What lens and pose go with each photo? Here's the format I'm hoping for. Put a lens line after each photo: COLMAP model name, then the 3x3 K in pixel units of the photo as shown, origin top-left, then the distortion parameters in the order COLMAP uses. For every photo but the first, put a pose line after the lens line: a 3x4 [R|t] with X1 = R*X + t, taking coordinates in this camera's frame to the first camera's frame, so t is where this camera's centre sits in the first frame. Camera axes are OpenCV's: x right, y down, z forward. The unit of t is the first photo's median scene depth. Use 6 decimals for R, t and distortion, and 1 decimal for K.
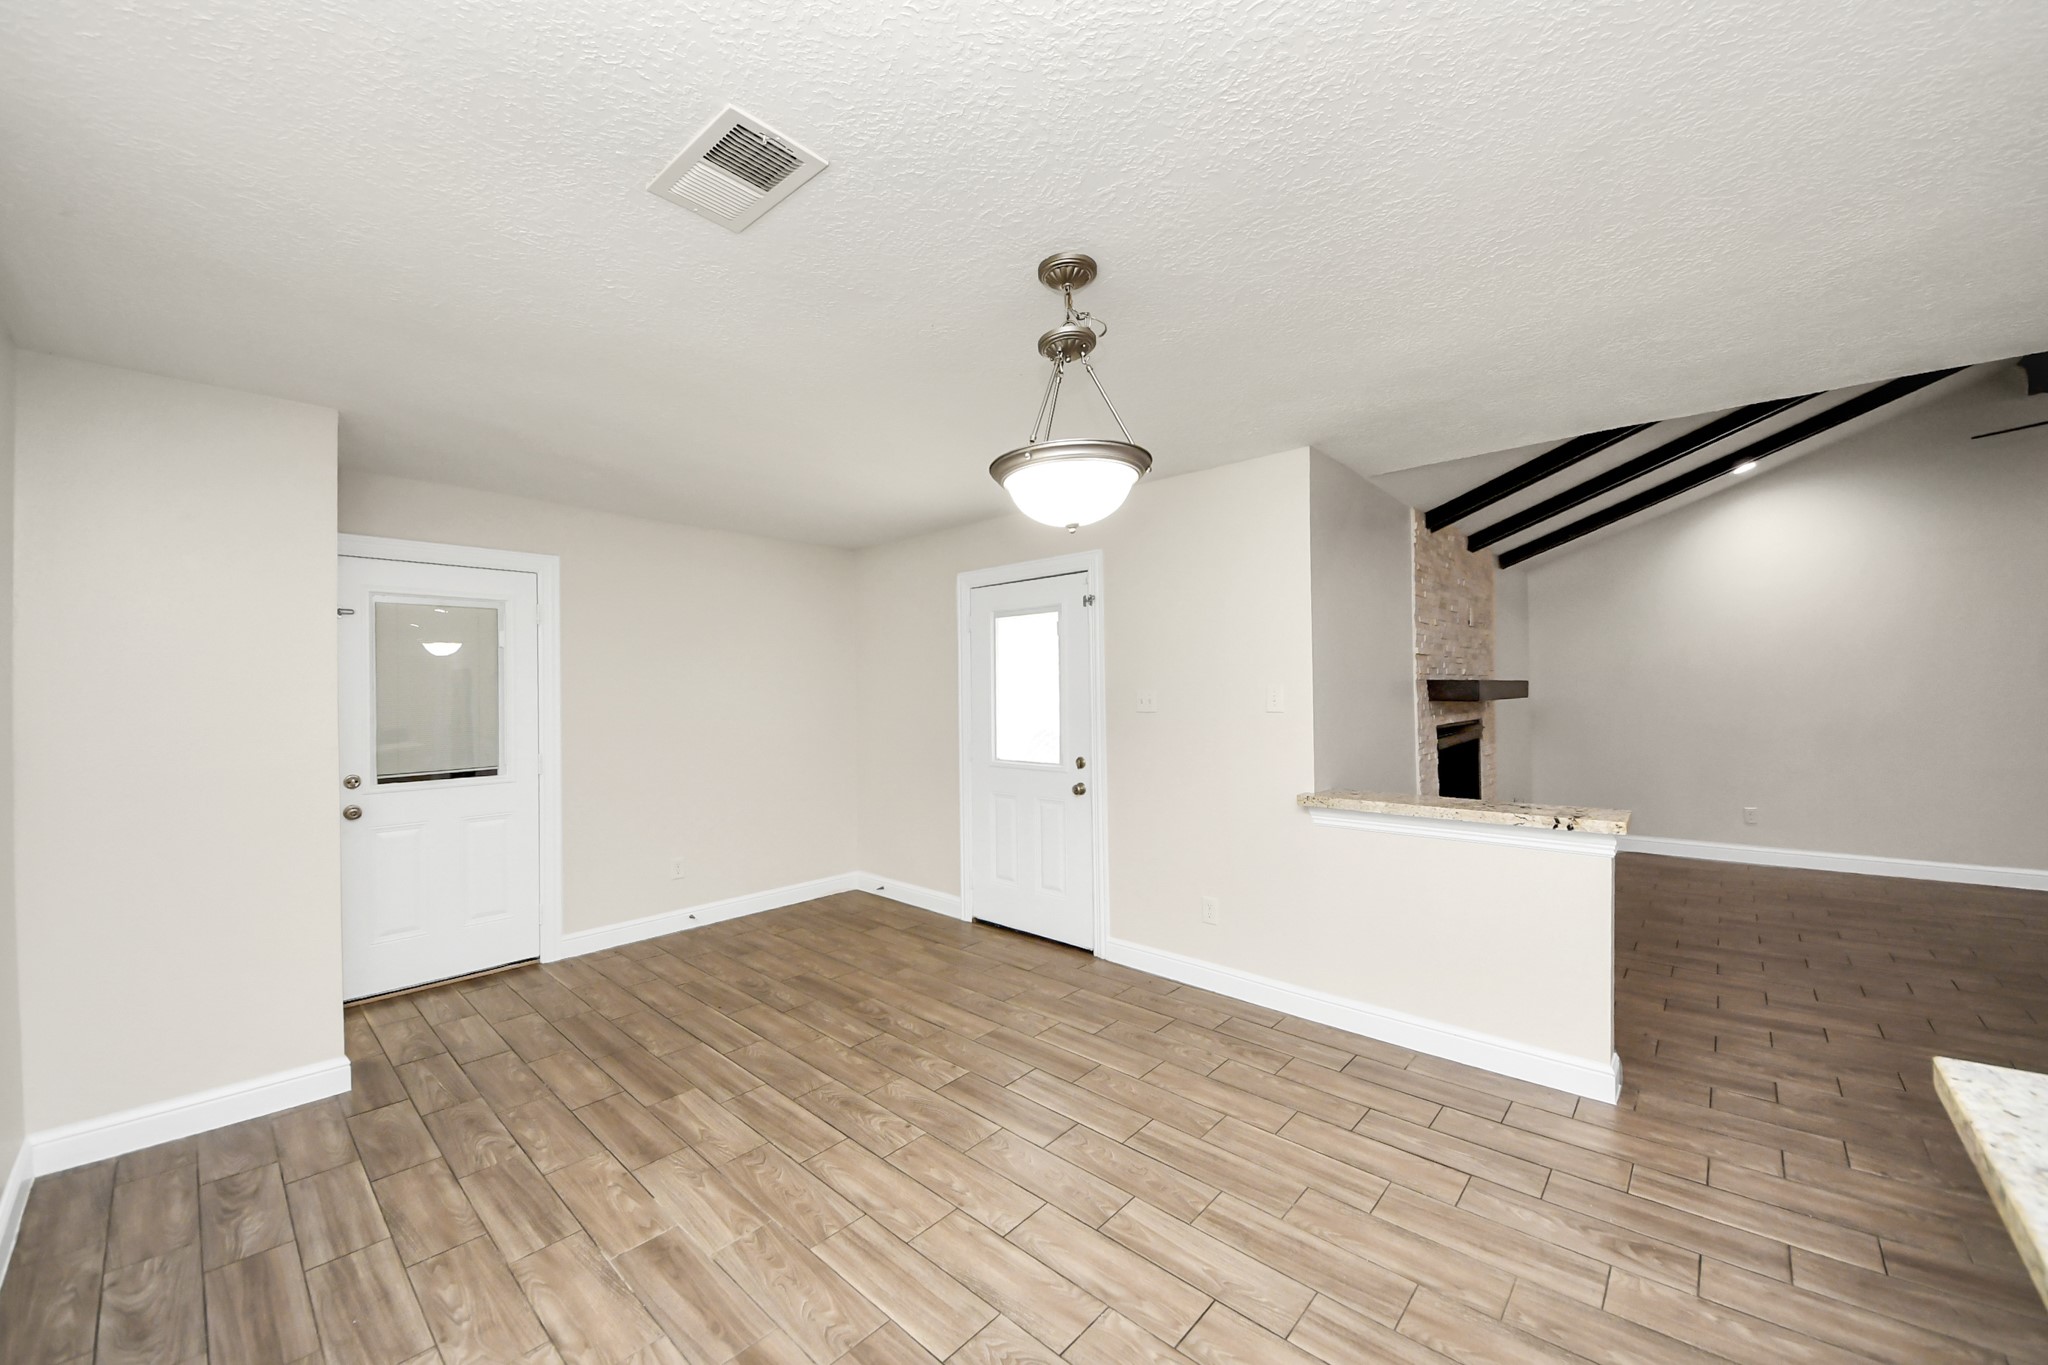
lens RADIAL K [[764.7, 0, 1011.6], [0, 764.7, 689.6], [0, 0, 1]] dist [0.046117, -0.027895]
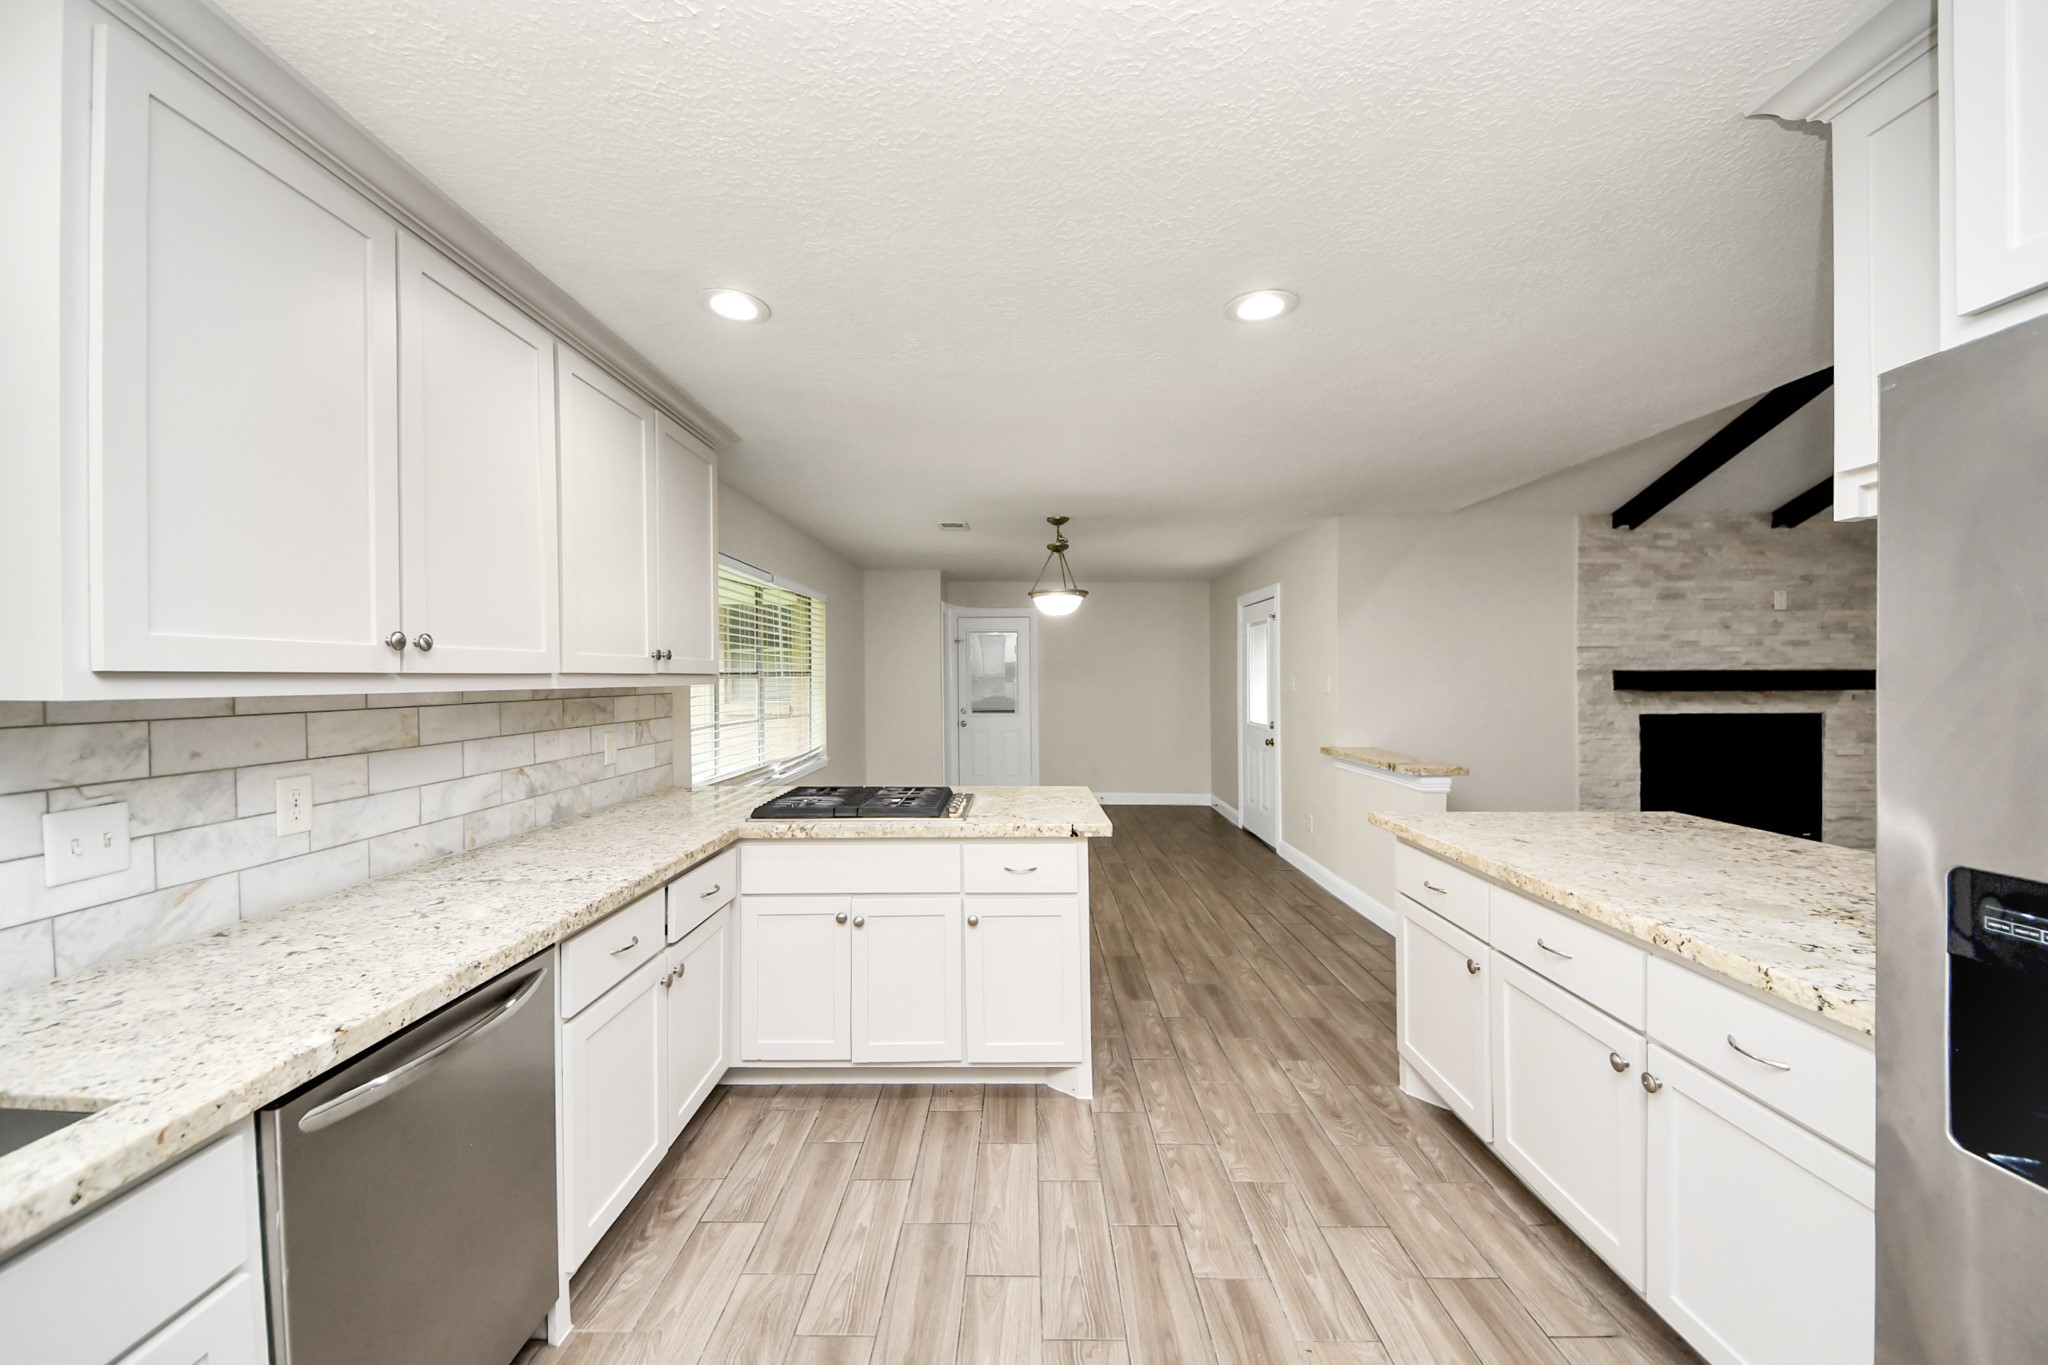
lens RADIAL K [[733.5, 0, 1007.9], [0, 733.5, 680.7], [0, 0, 1]] dist [0.043605, -0.029541]
pose [[0.664069, 0.016058, -0.747499, 1.076784], [-0.005346, 0.999846, 0.016730, -0.016702], [0.747652, -0.007114, 0.664052, -0.468630]]
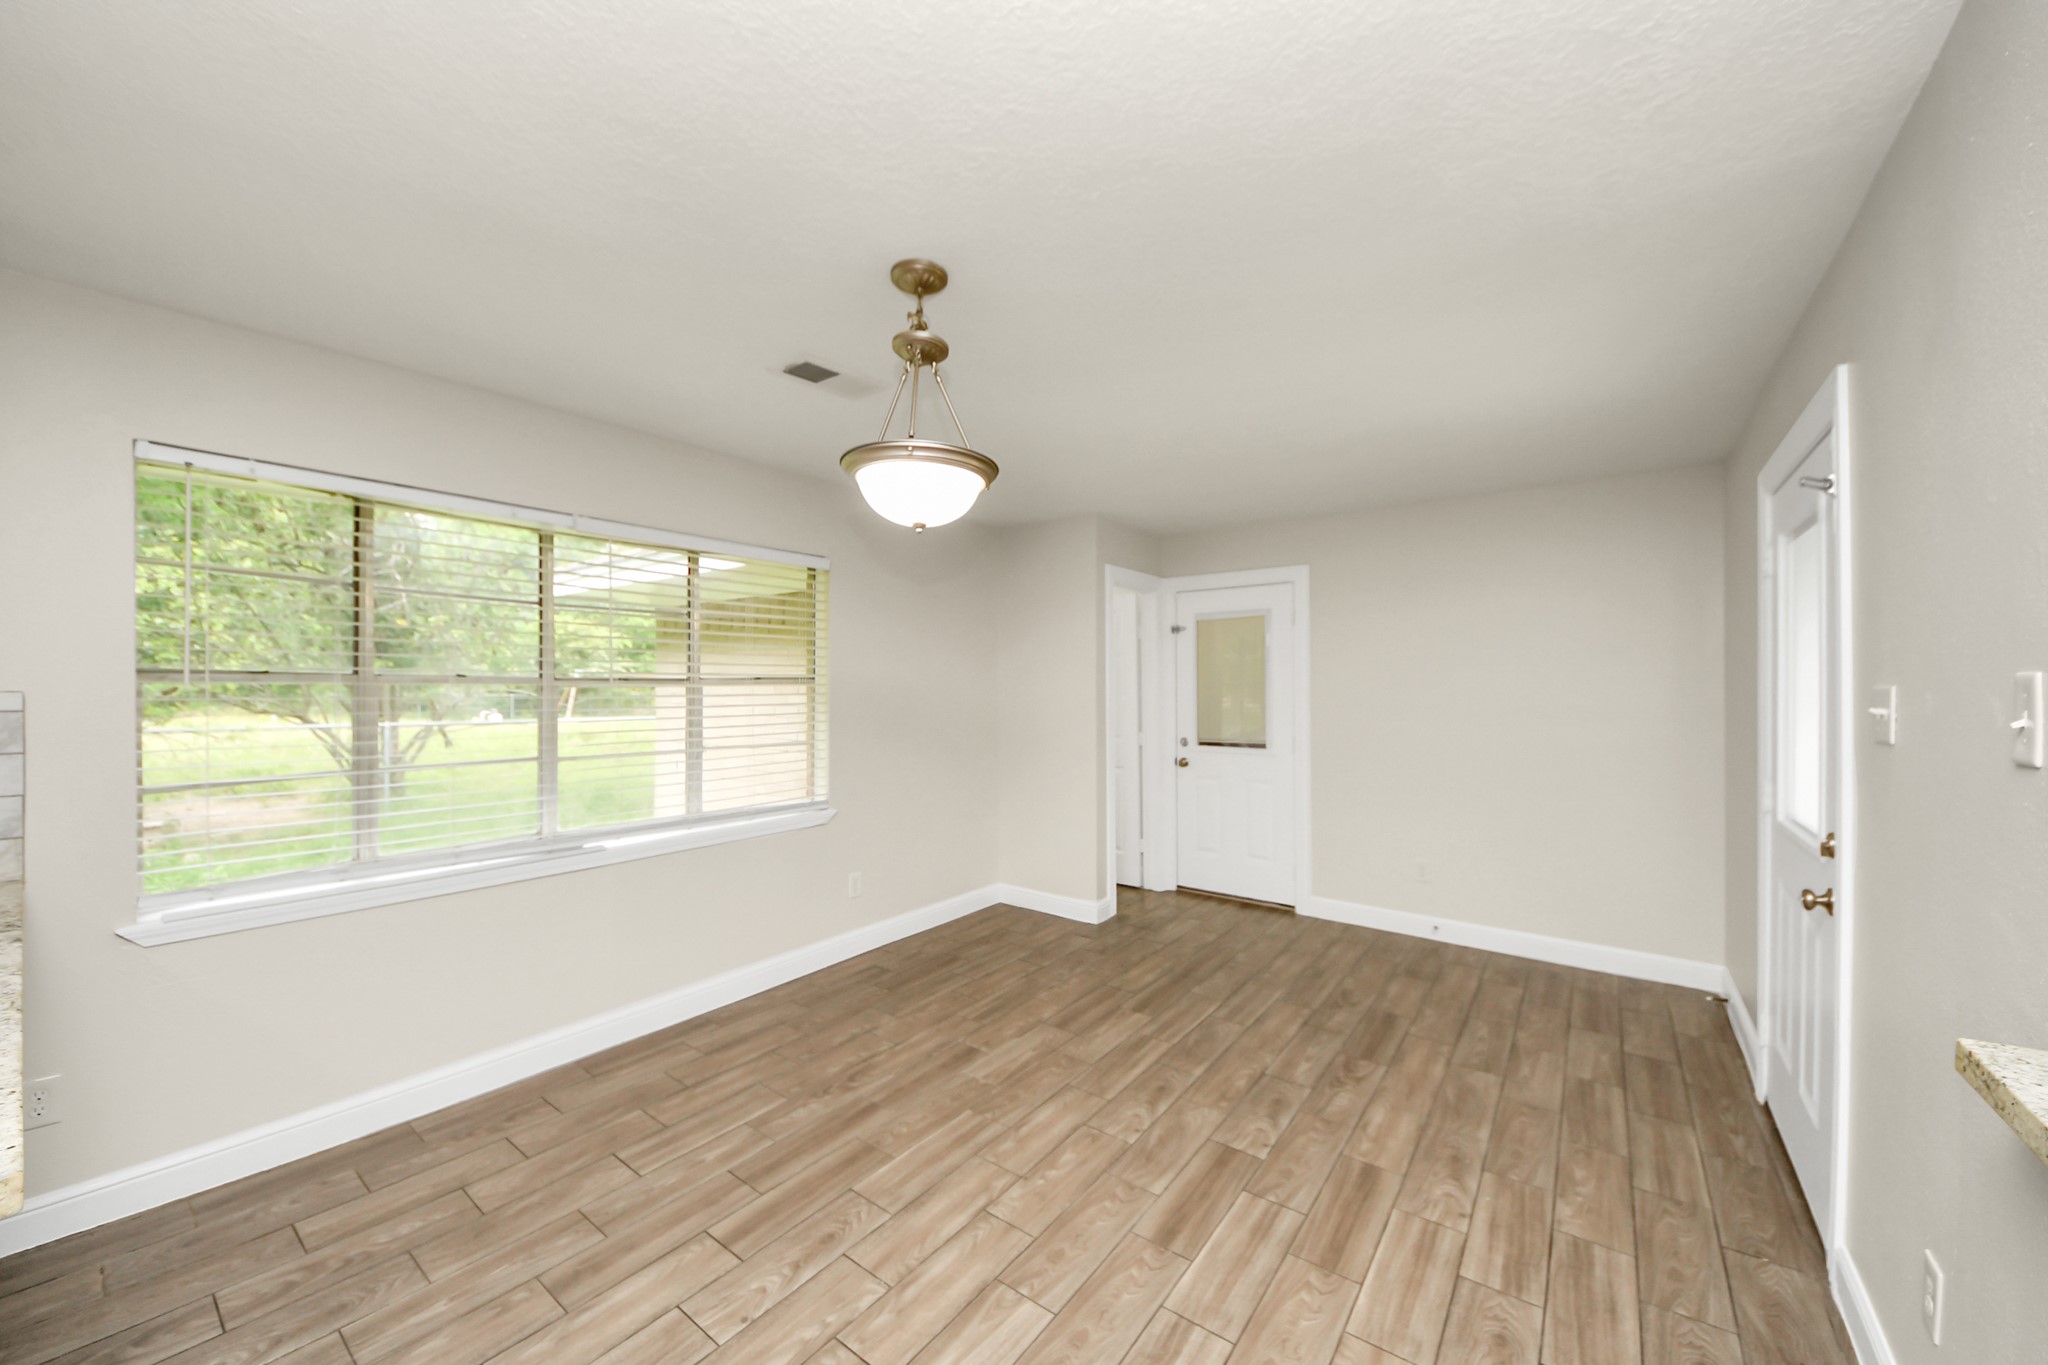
lens RADIAL K [[745.6, 0, 1008.5], [0, 745.6, 681.3], [0, 0, 1]] dist [0.043733, -0.028251]
pose [[0.091220, 0.005500, -0.995816, 0.634317], [-0.000963, 0.999985, 0.005435, -0.006737], [0.995830, 0.000463, 0.091224, 0.596450]]
